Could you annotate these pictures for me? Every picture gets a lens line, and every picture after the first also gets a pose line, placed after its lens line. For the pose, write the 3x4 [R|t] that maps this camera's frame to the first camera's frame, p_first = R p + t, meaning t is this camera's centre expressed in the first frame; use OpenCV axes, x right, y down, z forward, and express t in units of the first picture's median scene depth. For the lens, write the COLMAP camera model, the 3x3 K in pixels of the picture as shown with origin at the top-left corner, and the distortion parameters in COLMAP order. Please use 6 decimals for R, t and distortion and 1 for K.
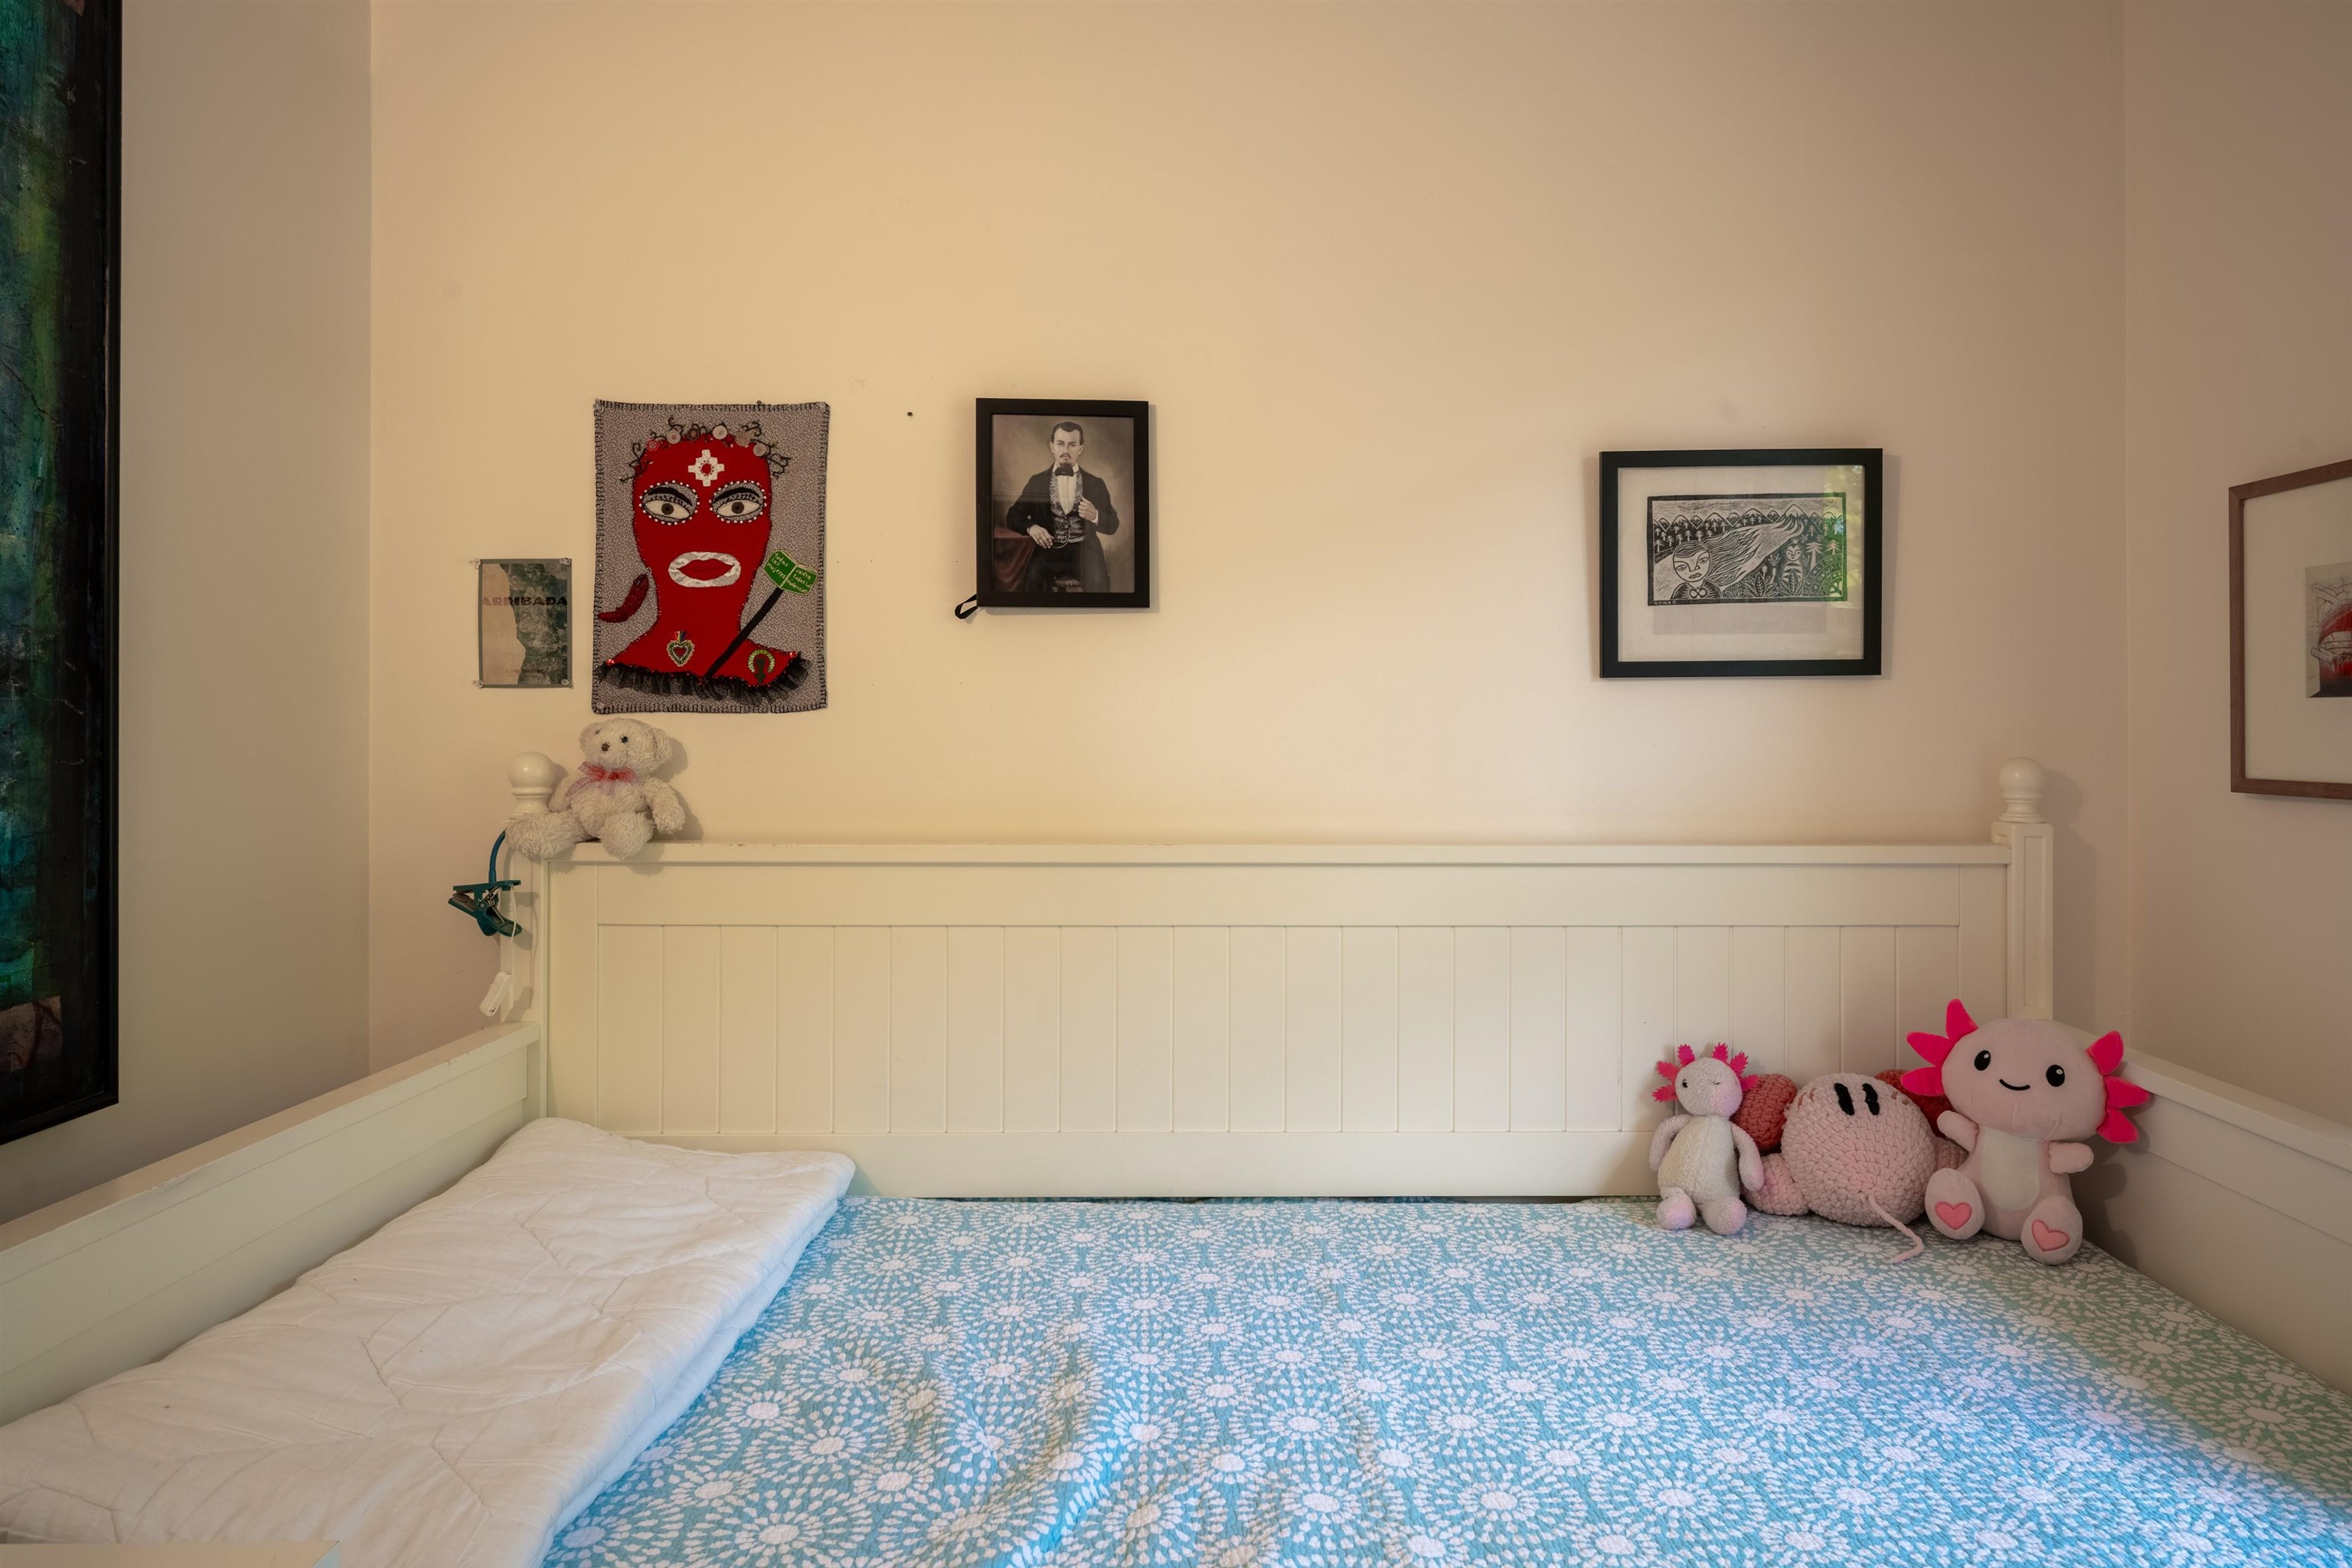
lens RADIAL K [[1459.5, 0, 1182.2], [0, 1459.5, 717.1], [0, 0, 1]] dist [-0.001493, -0.000097]
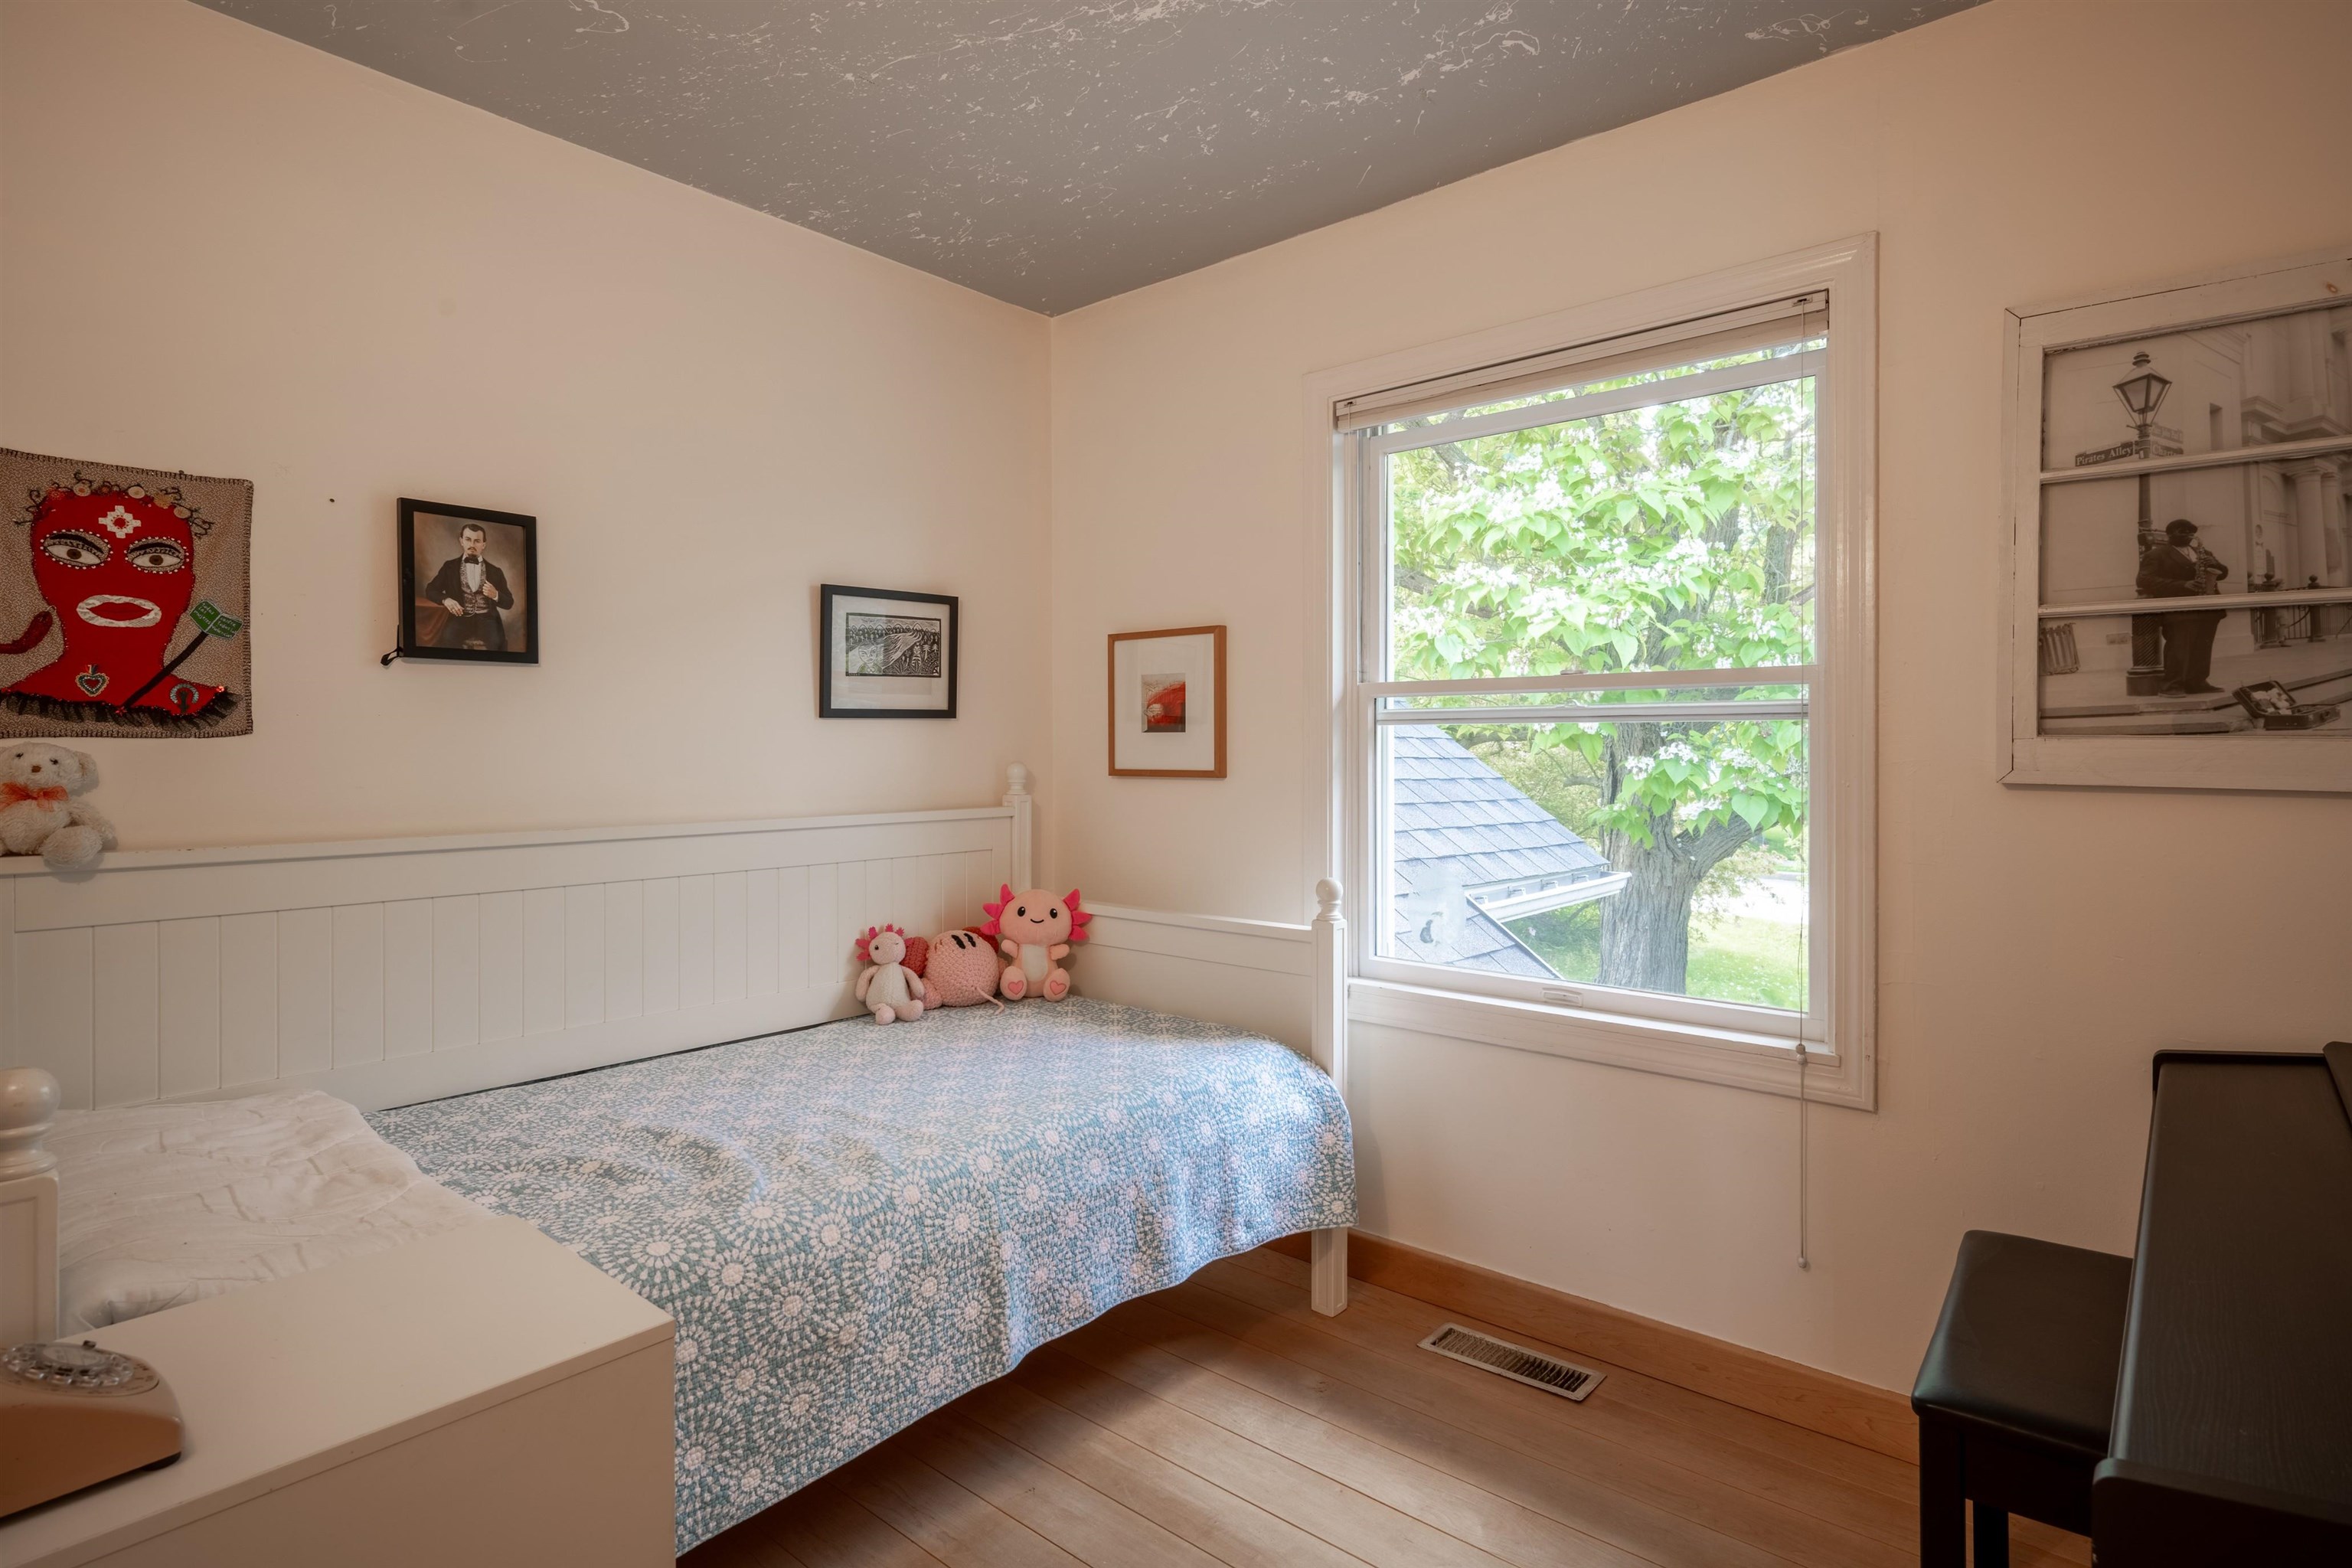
lens RADIAL K [[1182.6, 0, 1179.9], [0, 1182.6, 744.7], [0, 0, 1]] dist [-0.001748, -0.000407]
pose [[0.671174, -0.002783, 0.741294, -0.454701], [0.000276, 0.999994, 0.003504, -0.000450], [-0.741299, -0.002147, 0.671171, -0.227016]]
